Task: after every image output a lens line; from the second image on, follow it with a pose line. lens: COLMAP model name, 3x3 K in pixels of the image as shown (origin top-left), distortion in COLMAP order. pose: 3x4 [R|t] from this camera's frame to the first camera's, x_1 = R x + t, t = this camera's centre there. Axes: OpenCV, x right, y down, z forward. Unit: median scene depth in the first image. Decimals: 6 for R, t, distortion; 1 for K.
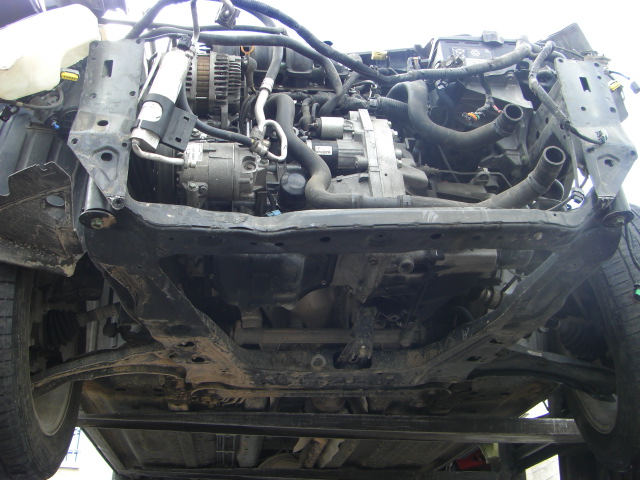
lens RADIAL K [[720.1, 0, 322.0], [0, 720.1, 238.0], [0, 0, 1]] dist [-0.137835, 0.000000]
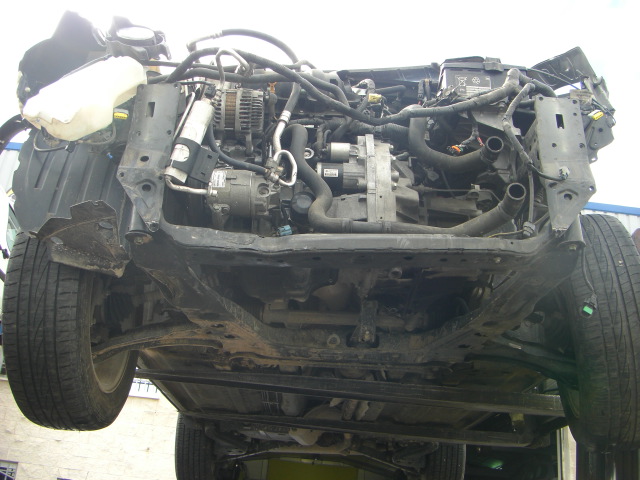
lens RADIAL K [[720.1, 0, 322.4], [0, 720.1, 241.3], [0, 0, 1]] dist [-0.137835, 0.000000]
pose [[0.992468, 0.037841, -0.116510, 0.131928], [-0.027388, 0.995561, 0.090050, -0.116538], [0.119400, -0.086180, 0.989099, -0.191260]]
